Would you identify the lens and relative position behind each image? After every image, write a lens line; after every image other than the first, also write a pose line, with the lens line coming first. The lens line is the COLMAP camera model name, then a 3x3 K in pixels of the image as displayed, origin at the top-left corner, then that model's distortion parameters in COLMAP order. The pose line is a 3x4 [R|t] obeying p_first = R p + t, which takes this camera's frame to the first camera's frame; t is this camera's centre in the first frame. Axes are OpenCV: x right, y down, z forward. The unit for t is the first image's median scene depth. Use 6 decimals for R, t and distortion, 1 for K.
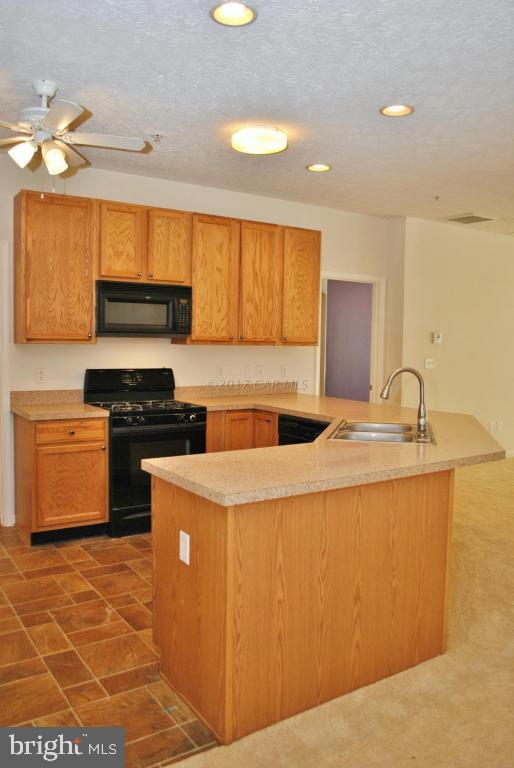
lens RADIAL K [[604.3, 0, 257.0], [0, 604.3, 384.0], [0, 0, 1]] dist [-0.079086, 0.005634]
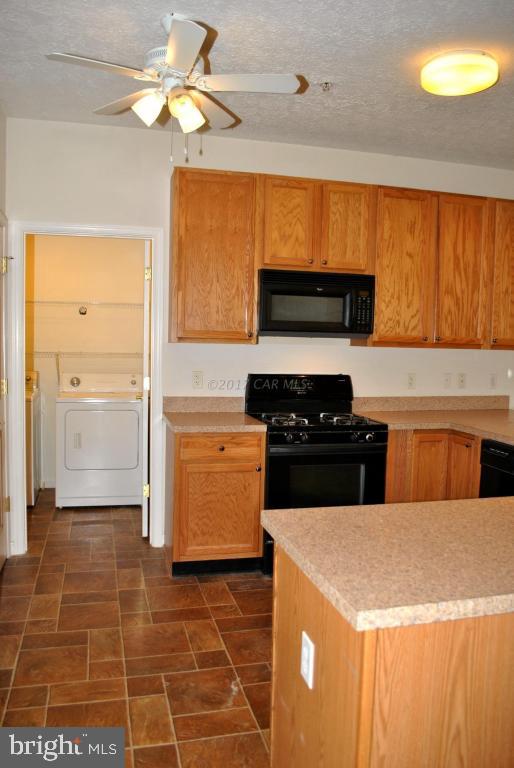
lens RADIAL K [[604.3, 0, 257.0], [0, 604.3, 384.0], [0, 0, 1]] dist [-0.079086, 0.005634]
pose [[0.943594, 0.028029, -0.329916, 0.015299], [-0.029975, 0.999550, -0.000812, -0.010194], [0.329744, 0.010656, 0.944010, 0.194170]]
